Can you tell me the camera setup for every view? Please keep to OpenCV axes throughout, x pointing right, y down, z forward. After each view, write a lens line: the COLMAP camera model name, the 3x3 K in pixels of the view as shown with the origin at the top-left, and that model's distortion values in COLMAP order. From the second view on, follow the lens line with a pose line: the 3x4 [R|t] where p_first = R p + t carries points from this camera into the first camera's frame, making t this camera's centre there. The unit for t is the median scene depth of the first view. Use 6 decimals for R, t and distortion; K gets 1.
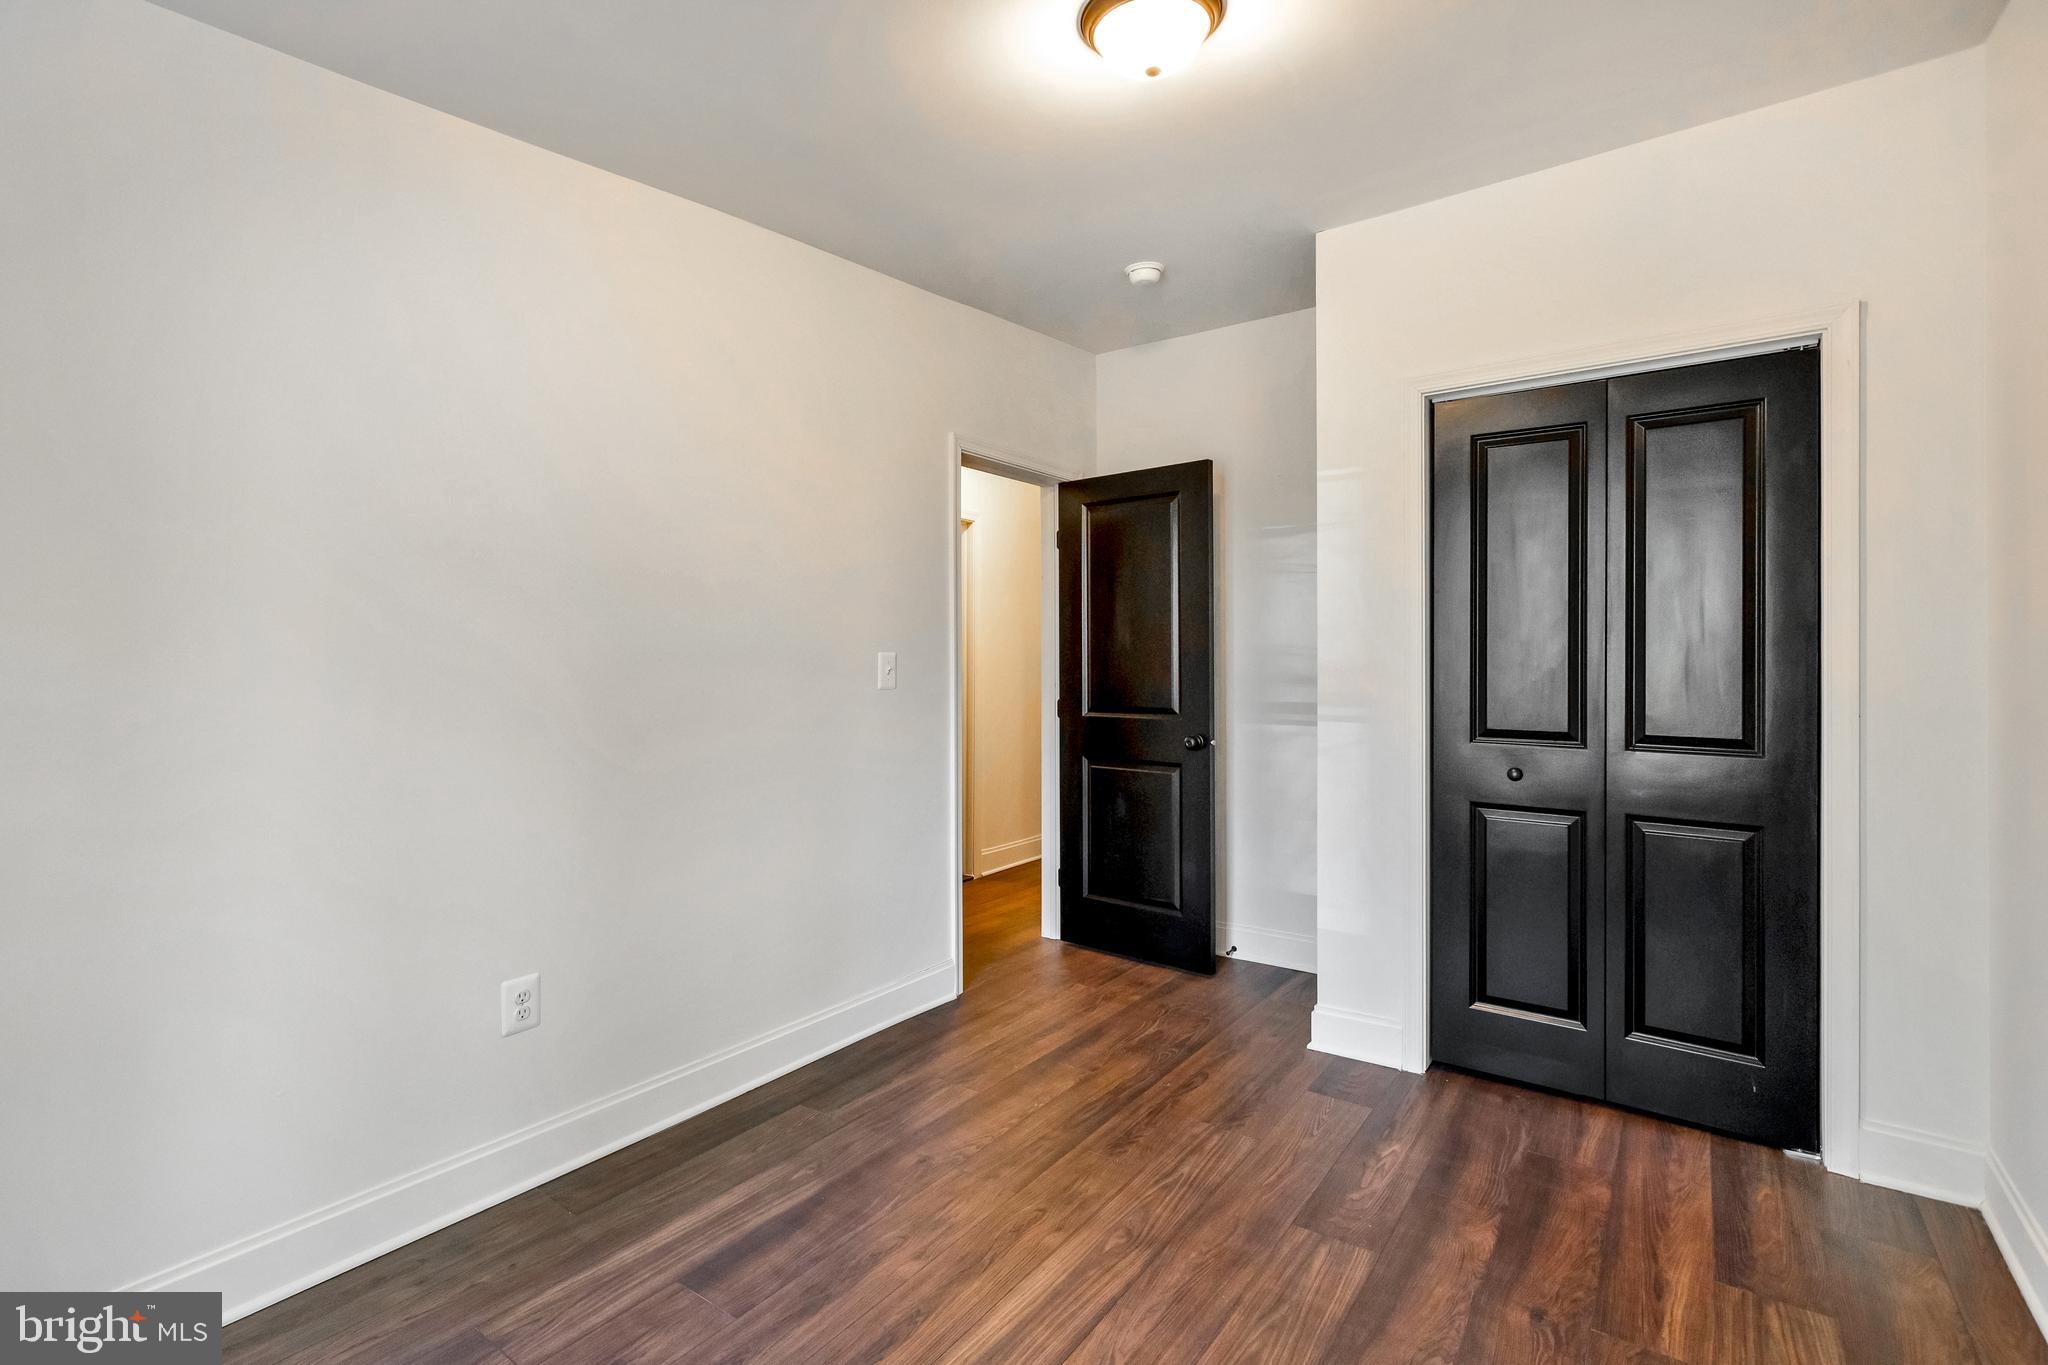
lens RADIAL K [[945.8, 0, 1014.2], [0, 945.8, 651.0], [0, 0, 1]] dist [0.001824, 0.000088]
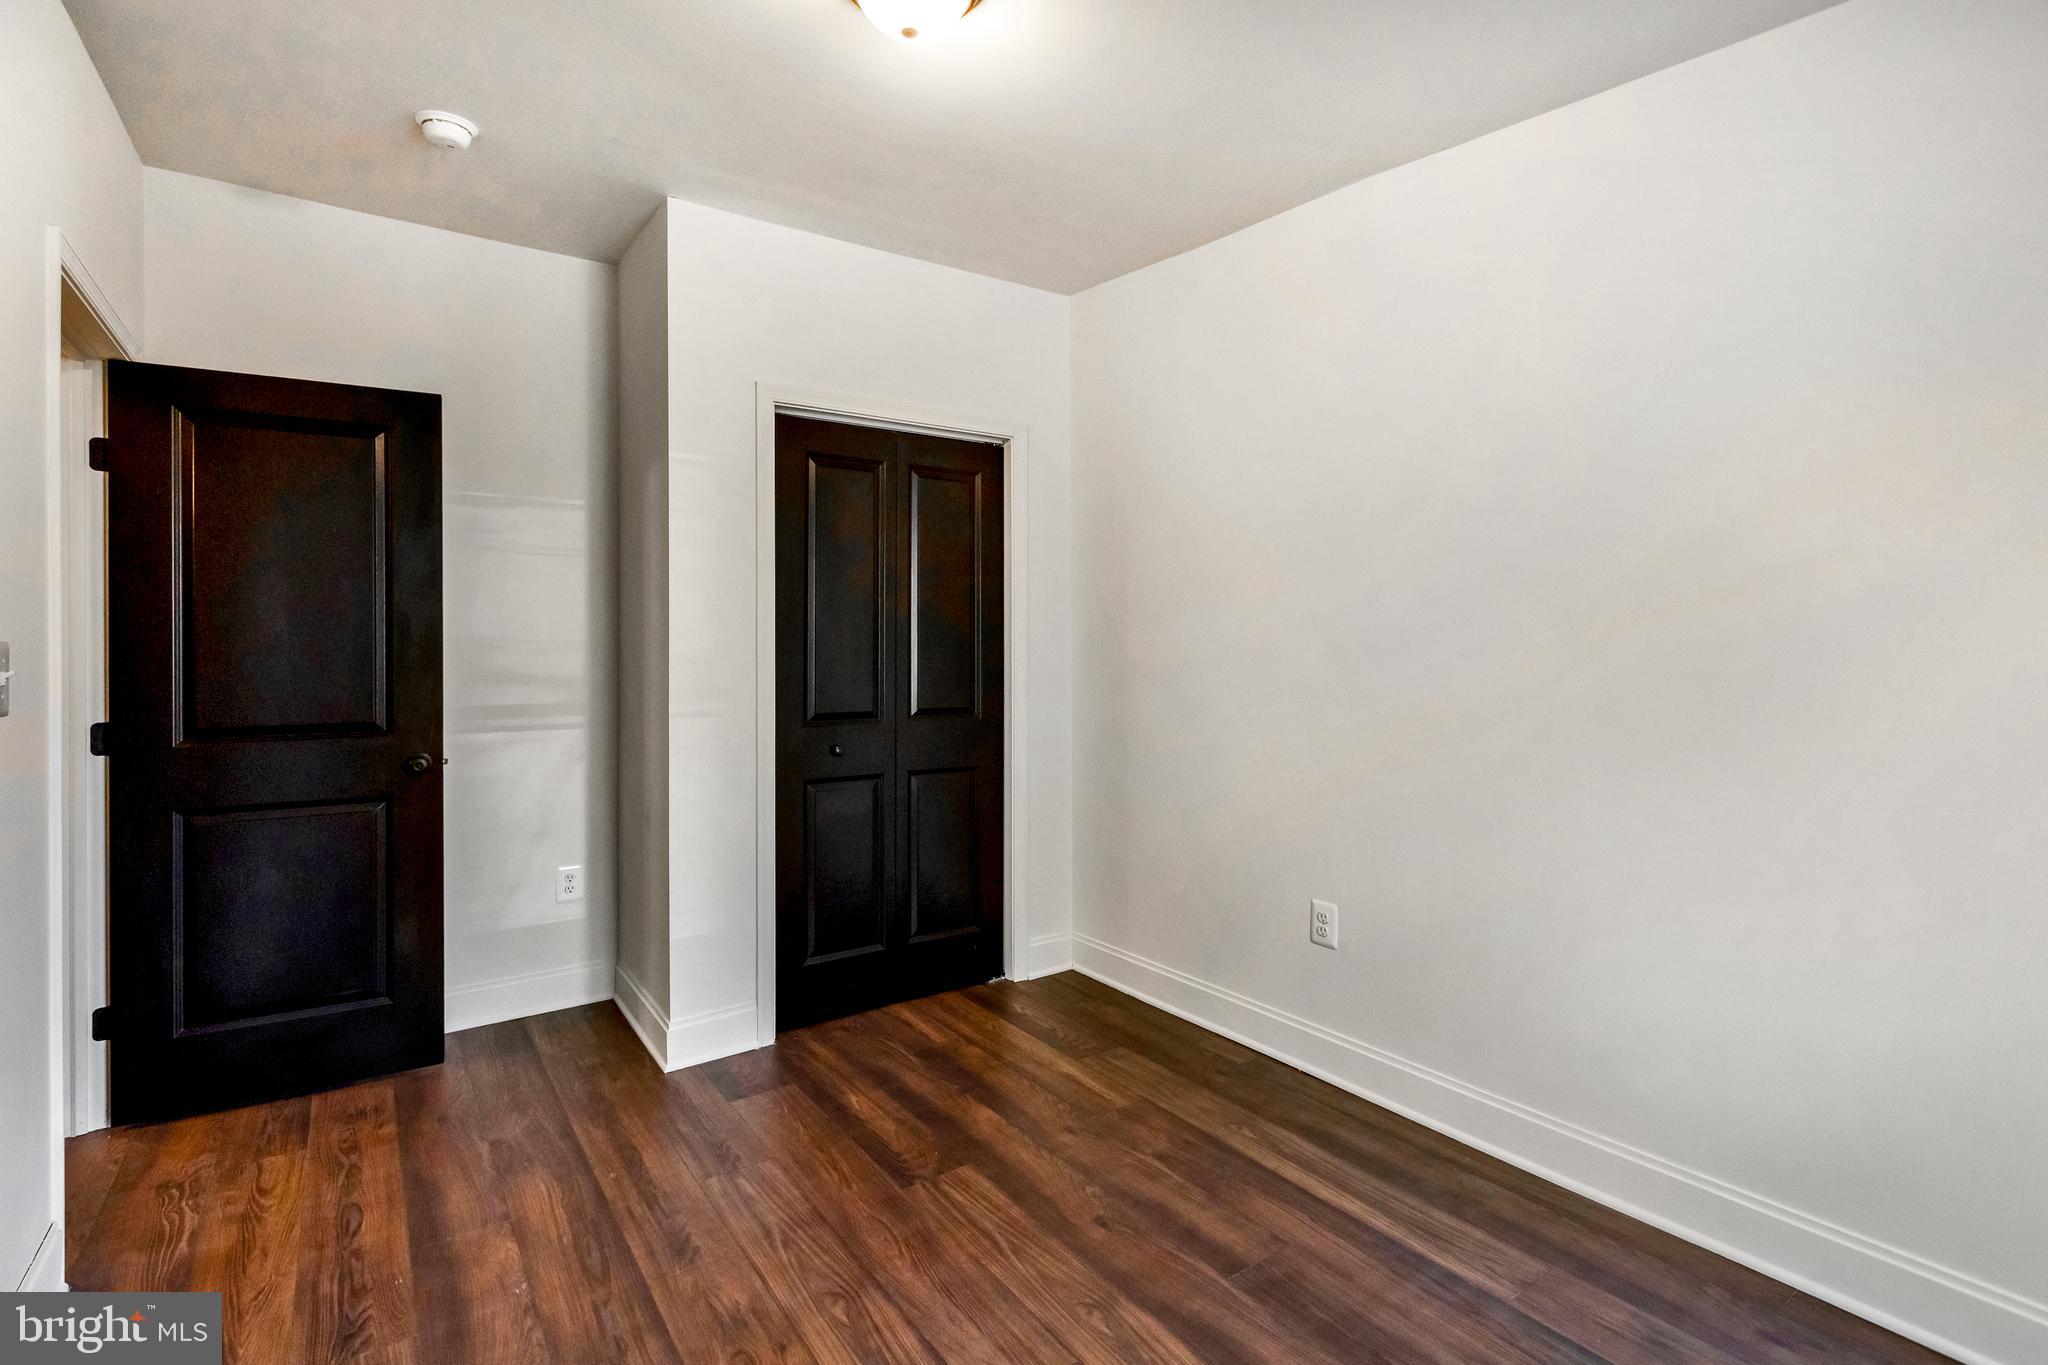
lens RADIAL K [[945.8, 0, 1014.2], [0, 945.8, 651.0], [0, 0, 1]] dist [0.001824, 0.000088]
pose [[0.326863, -0.002377, 0.945069, -0.599116], [-0.003731, 0.999986, 0.003806, 0.001994], [-0.945064, -0.004770, 0.326849, 0.493121]]
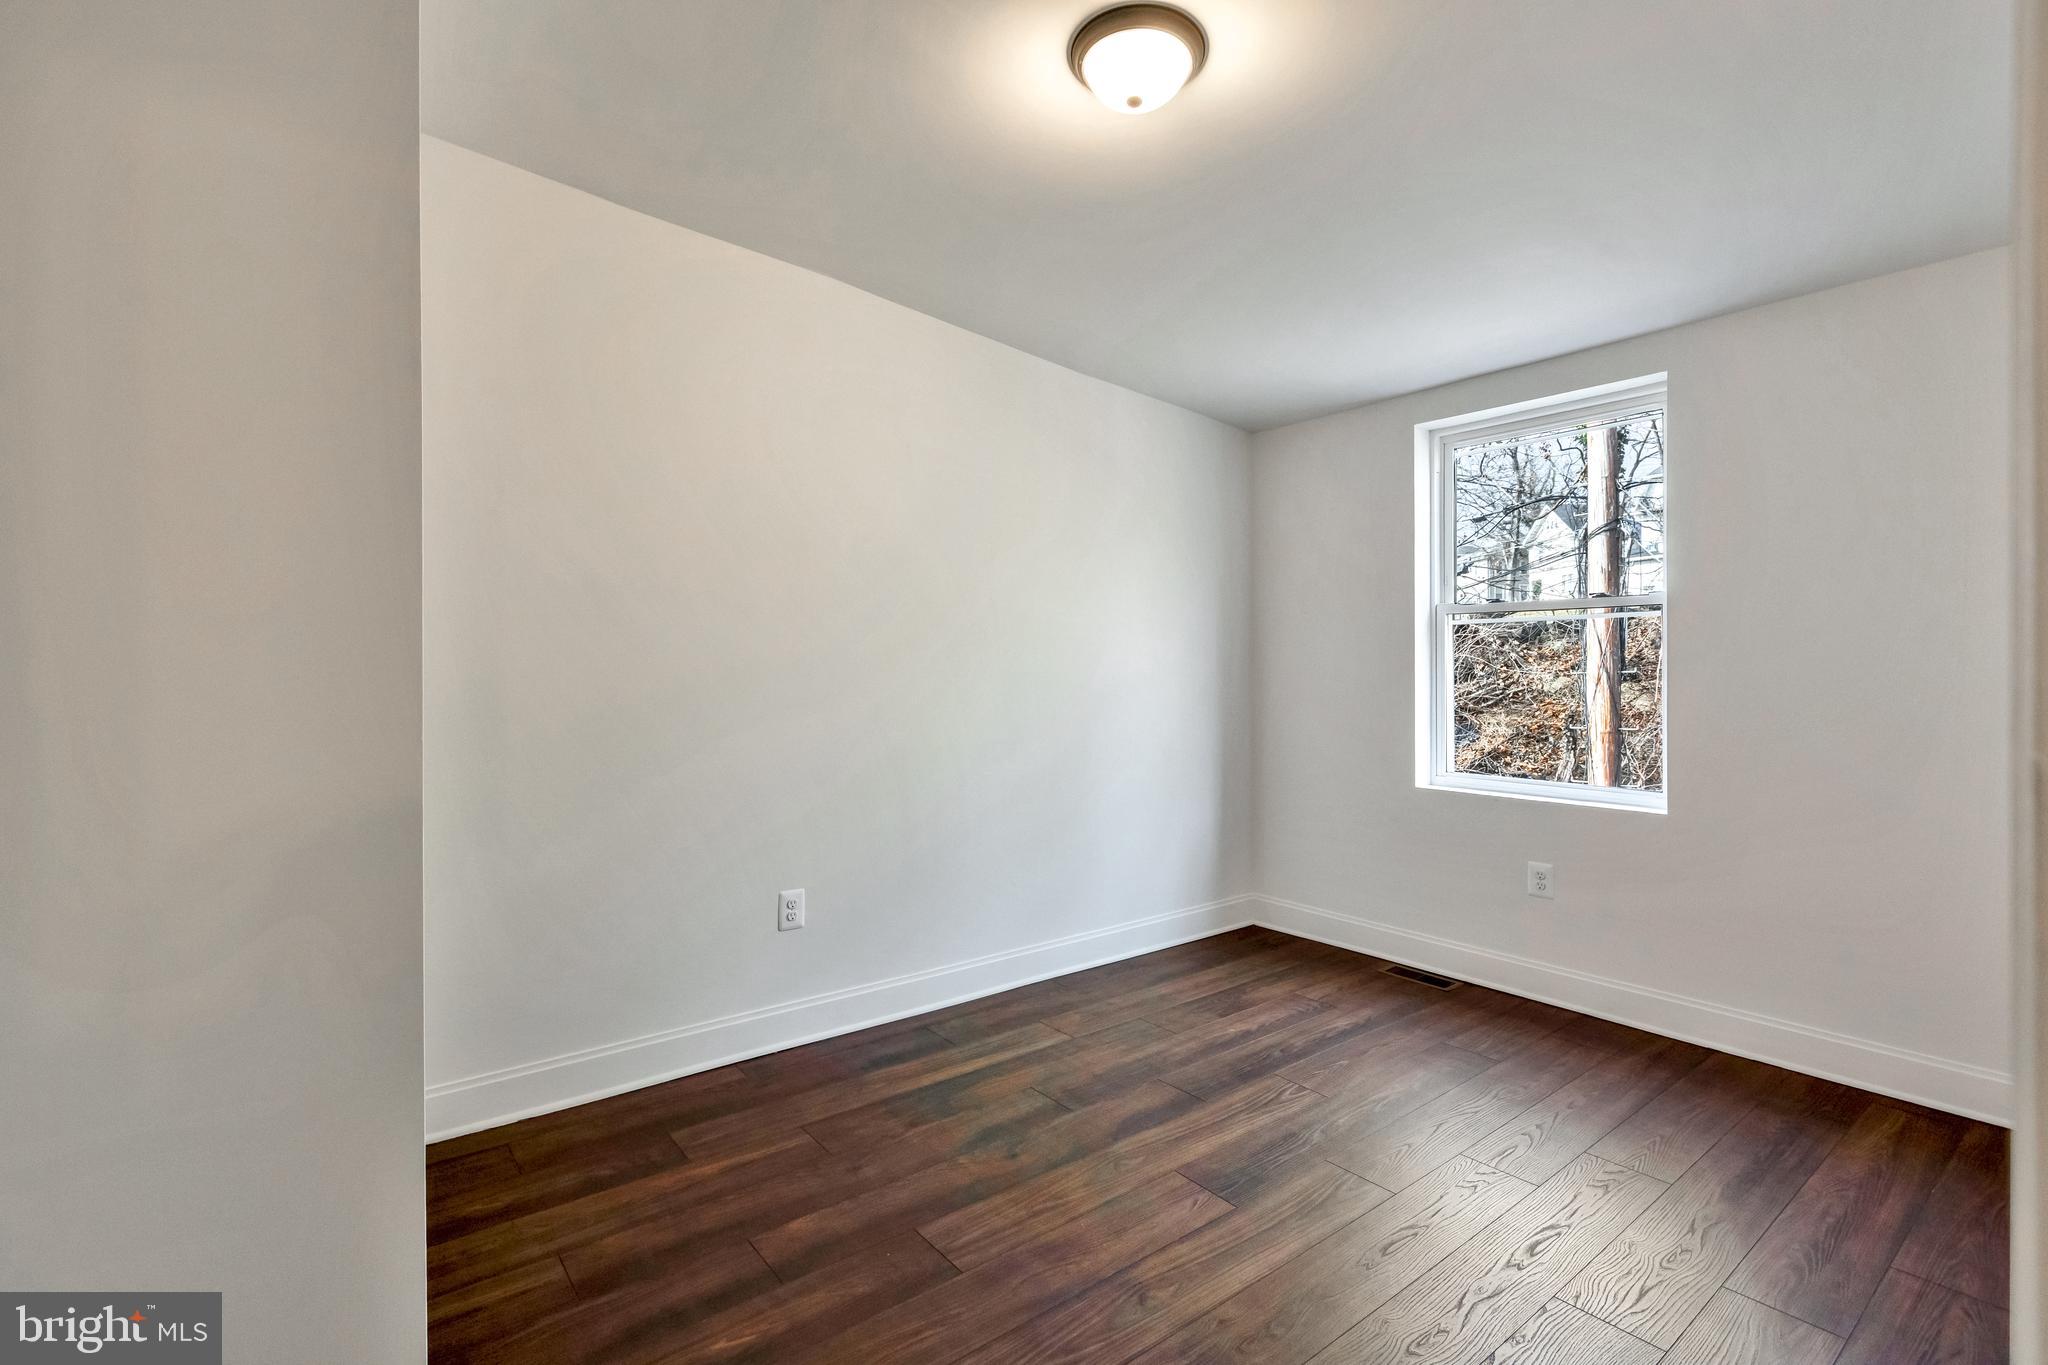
lens RADIAL K [[935.0, 0, 978.7], [0, 935.0, 677.5], [0, 0, 1]] dist [0.000712, 0.000155]
pose [[-0.955090, 0.000775, 0.296315, 0.004535], [0.001536, 0.999996, 0.002336, 0.014850], [-0.296312, 0.002686, -0.955087, 1.705235]]
